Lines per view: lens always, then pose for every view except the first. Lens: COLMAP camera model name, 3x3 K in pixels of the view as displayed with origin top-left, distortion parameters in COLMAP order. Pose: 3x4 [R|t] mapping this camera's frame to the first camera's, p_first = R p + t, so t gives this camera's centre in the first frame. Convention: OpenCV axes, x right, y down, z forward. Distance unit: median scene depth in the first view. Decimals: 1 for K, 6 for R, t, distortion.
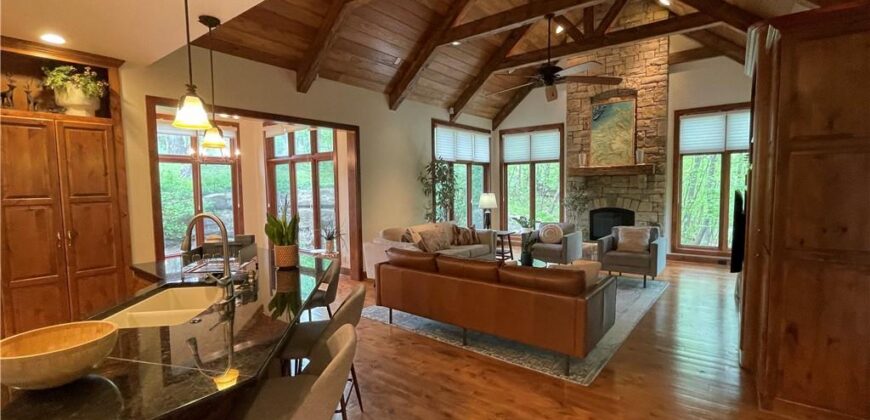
lens RADIAL K [[385.2, 0, 434.3], [0, 385.2, 208.6], [0, 0, 1]] dist [-0.001216, -0.001788]
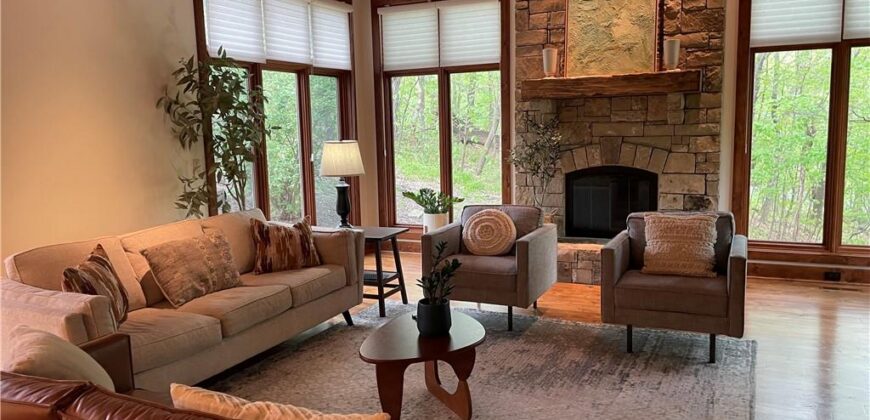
lens RADIAL K [[652.7, 0, 435.4], [0, 652.7, 205.4], [0, 0, 1]] dist [0.076297, -0.078164]
pose [[0.972929, -0.037196, 0.228091, 0.071786], [0.023299, 0.997721, 0.063322, -0.010765], [-0.229927, -0.056293, 0.971578, 0.277299]]
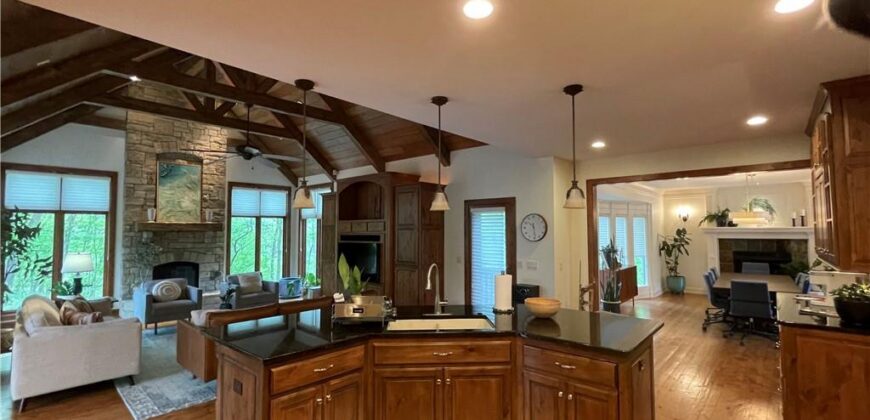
lens RADIAL K [[385.2, 0, 435.0], [0, 385.2, 210.5], [0, 0, 1]] dist [-0.001216, -0.001788]
pose [[0.069020, 0.067949, 0.995299, -0.559869], [0.063387, 0.995363, -0.072349, -0.021394], [-0.995599, 0.068082, 0.064393, 0.222350]]
